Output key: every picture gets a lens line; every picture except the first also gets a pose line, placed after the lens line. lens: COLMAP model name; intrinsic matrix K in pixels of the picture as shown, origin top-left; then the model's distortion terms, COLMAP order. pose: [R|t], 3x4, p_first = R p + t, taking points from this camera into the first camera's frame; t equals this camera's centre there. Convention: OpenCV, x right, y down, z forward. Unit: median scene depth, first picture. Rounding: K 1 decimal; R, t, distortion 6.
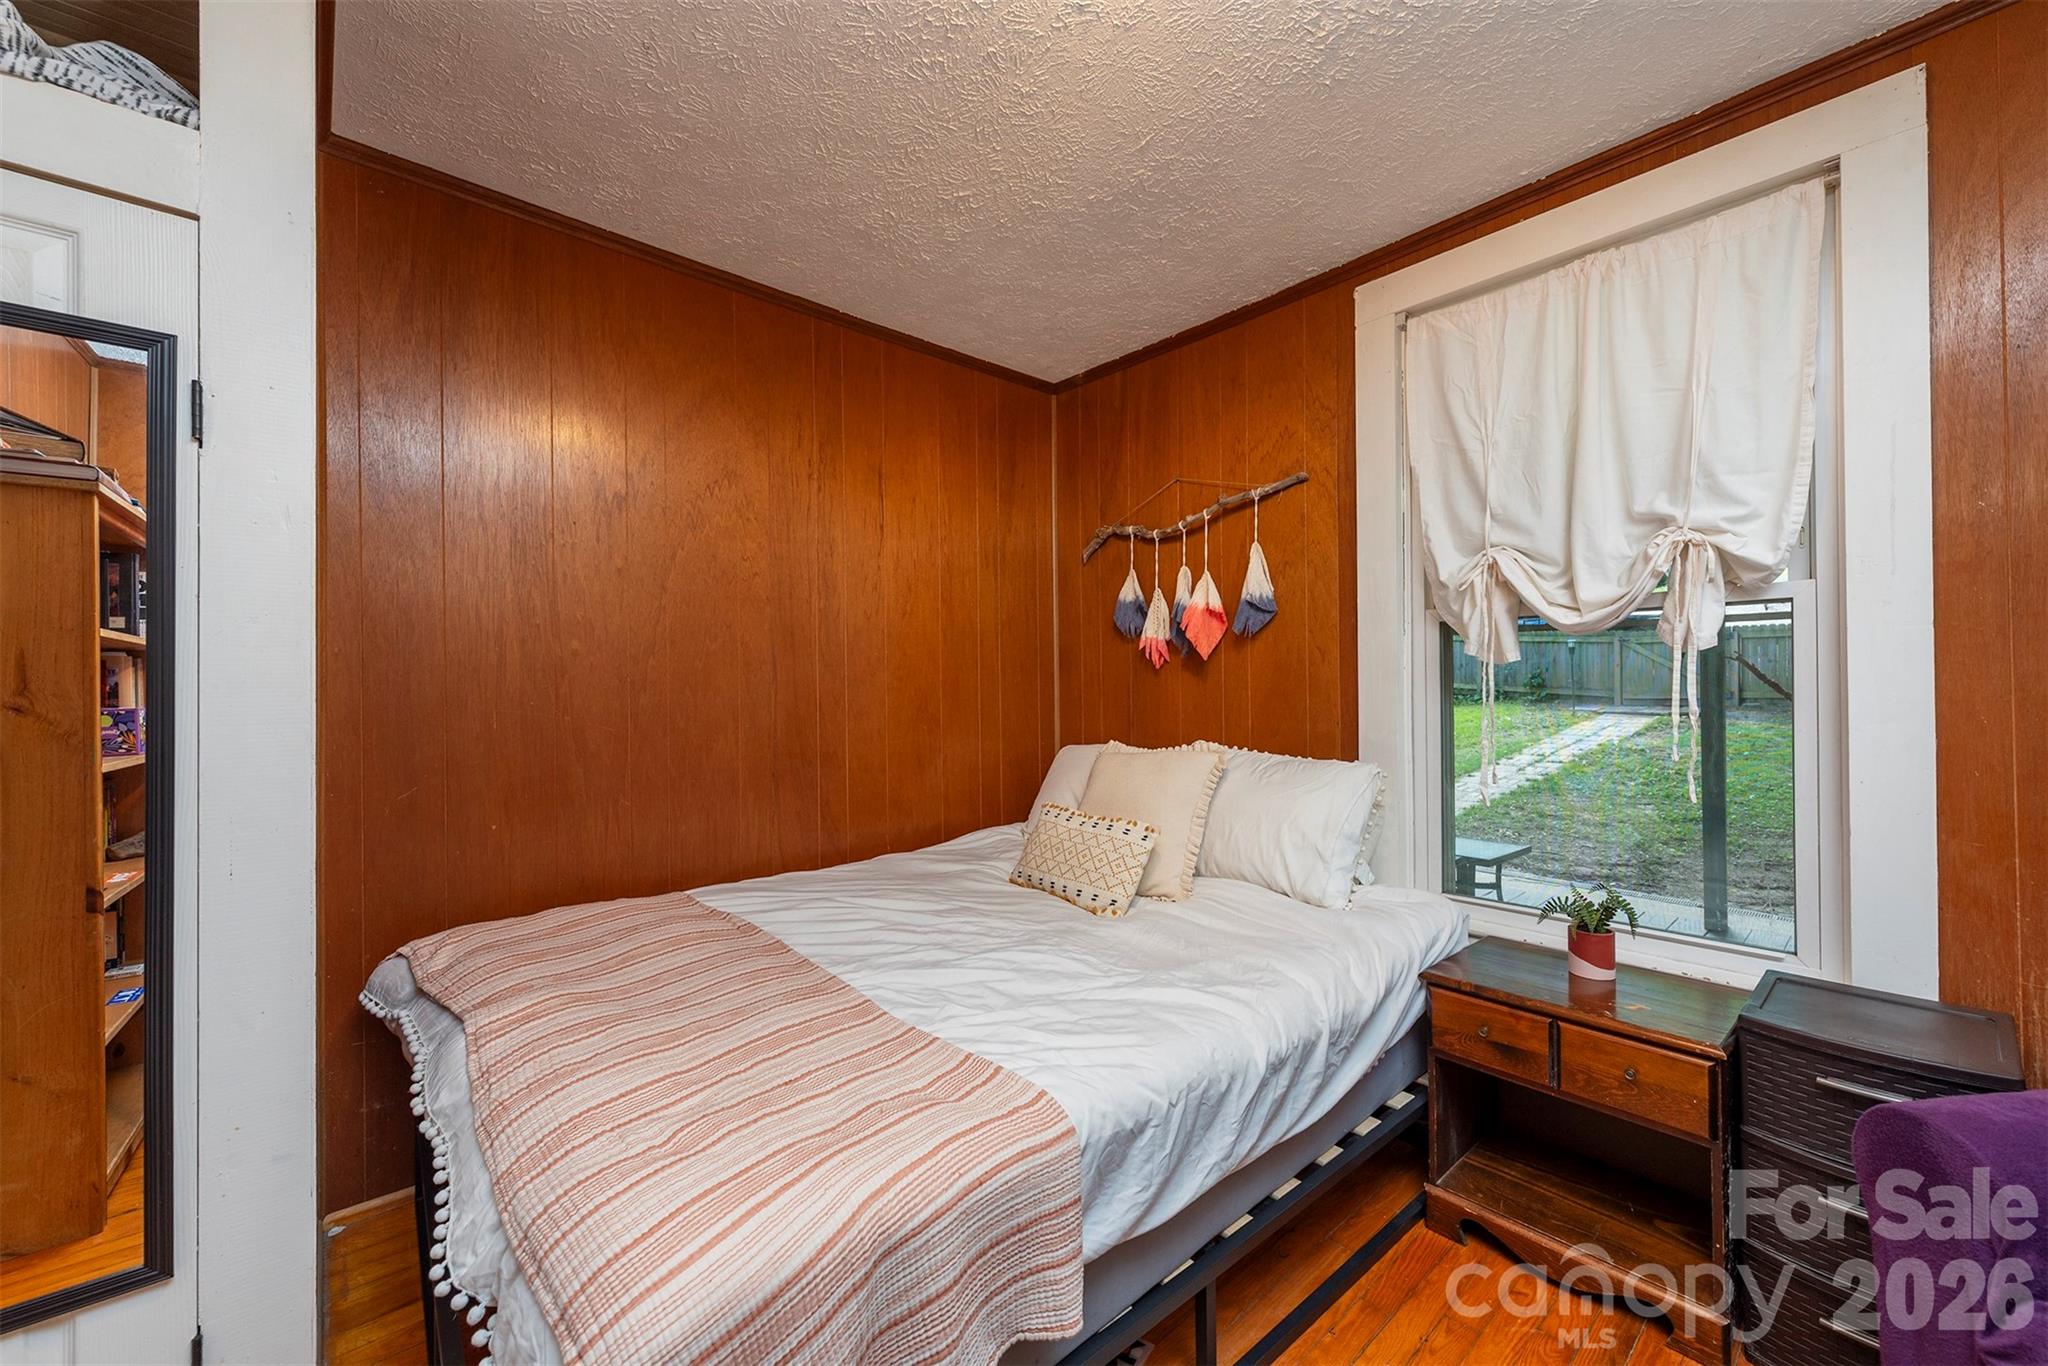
lens RADIAL K [[801.8, 0, 1032.0], [0, 801.8, 687.1], [0, 0, 1]] dist [0.010495, -0.003557]
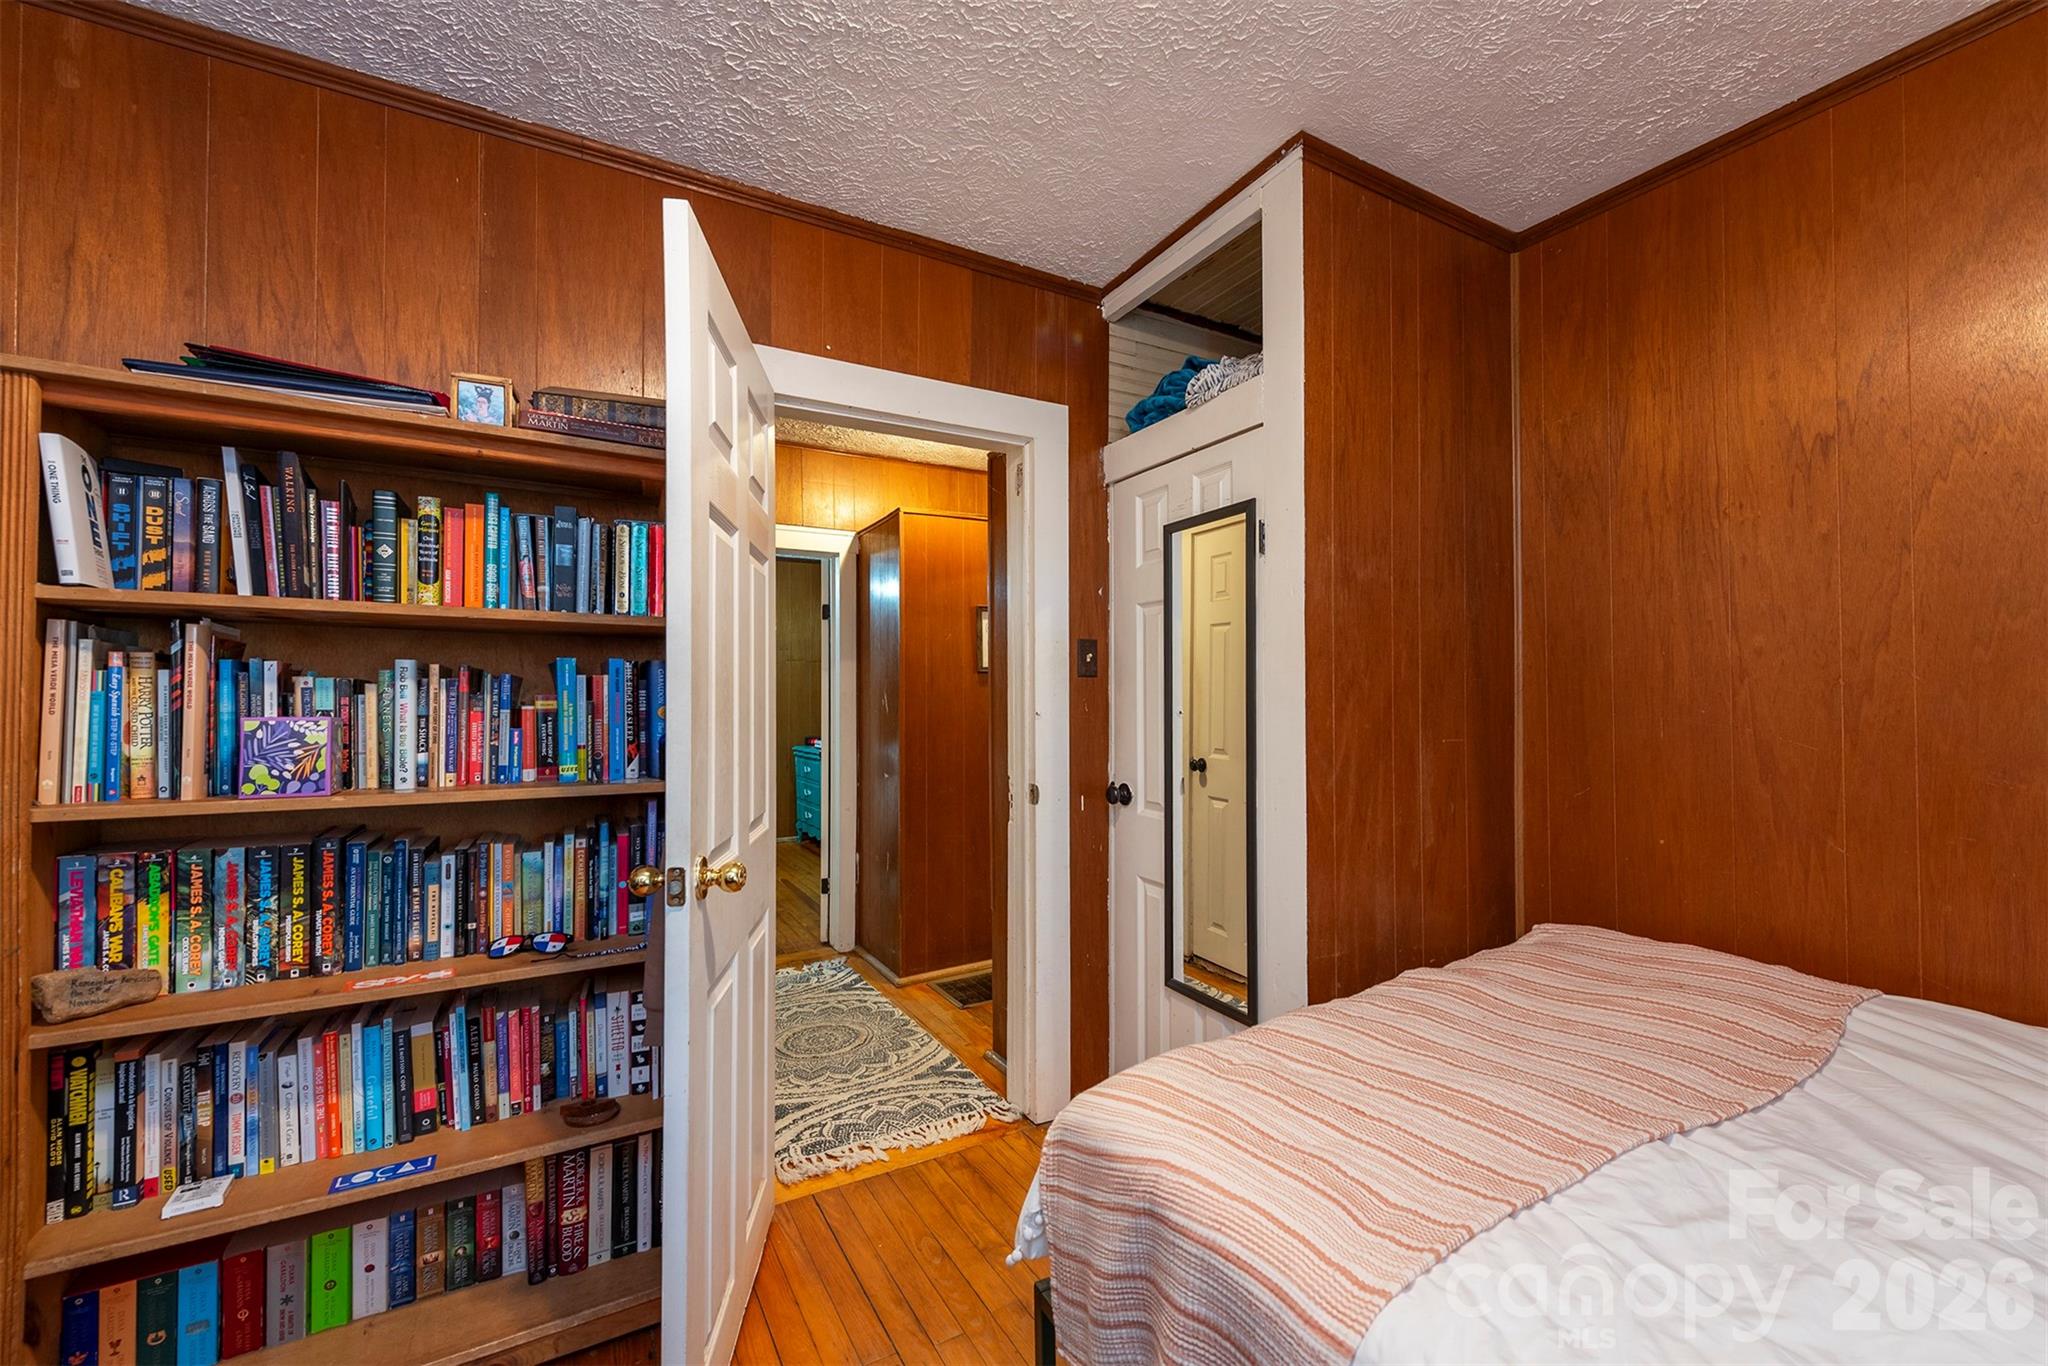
lens RADIAL K [[801.8, 0, 1022.3], [0, 801.8, 690.6], [0, 0, 1]] dist [0.010495, -0.003557]
pose [[-0.195362, -0.003432, -0.980725, 0.453900], [0.010659, 0.999927, -0.005622, -0.006157], [0.980673, -0.011552, -0.195312, 0.505063]]
